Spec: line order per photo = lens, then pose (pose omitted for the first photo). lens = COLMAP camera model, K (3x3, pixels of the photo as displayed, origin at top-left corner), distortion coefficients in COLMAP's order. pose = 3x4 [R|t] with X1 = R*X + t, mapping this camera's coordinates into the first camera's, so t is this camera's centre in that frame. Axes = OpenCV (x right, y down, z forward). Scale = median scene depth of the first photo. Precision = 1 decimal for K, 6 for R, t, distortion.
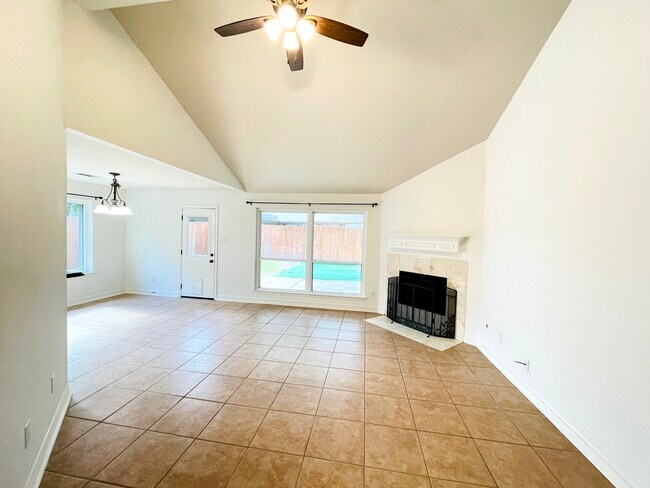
lens RADIAL K [[261.7, 0, 326.8], [0, 261.7, 242.2], [0, 0, 1]] dist [-0.001074, -0.000436]
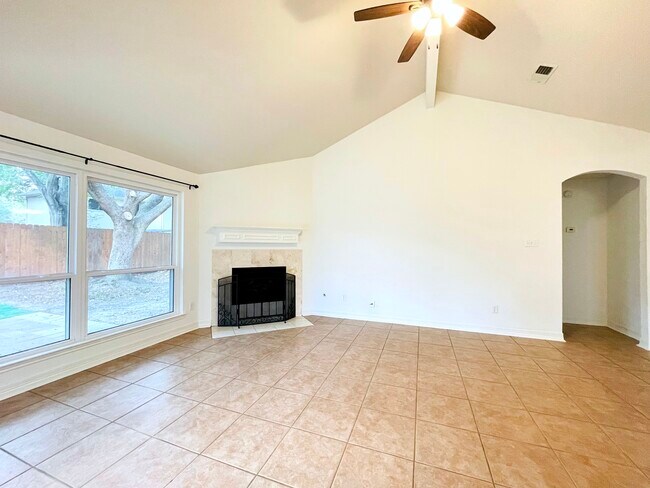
lens RADIAL K [[261.7, 0, 323.8], [0, 261.7, 242.0], [0, 0, 1]] dist [-0.001074, -0.000436]
pose [[0.203142, -0.018360, 0.978977, -0.599773], [0.030276, 0.999464, 0.012462, 0.022231], [-0.978681, 0.027108, 0.203589, 0.597671]]
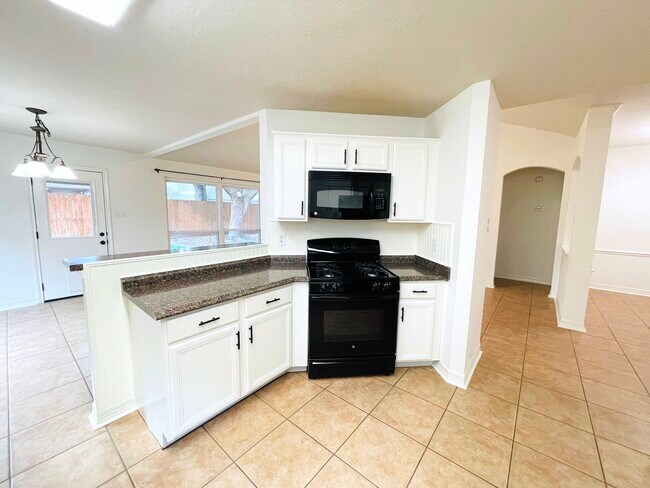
lens RADIAL K [[261.7, 0, 326.8], [0, 261.7, 245.6], [0, 0, 1]] dist [-0.001074, -0.000436]
pose [[0.504846, -0.133756, 0.852783, -1.055490], [0.022899, 0.989650, 0.141666, -0.015644], [-0.862905, -0.051992, 0.502684, 0.076613]]
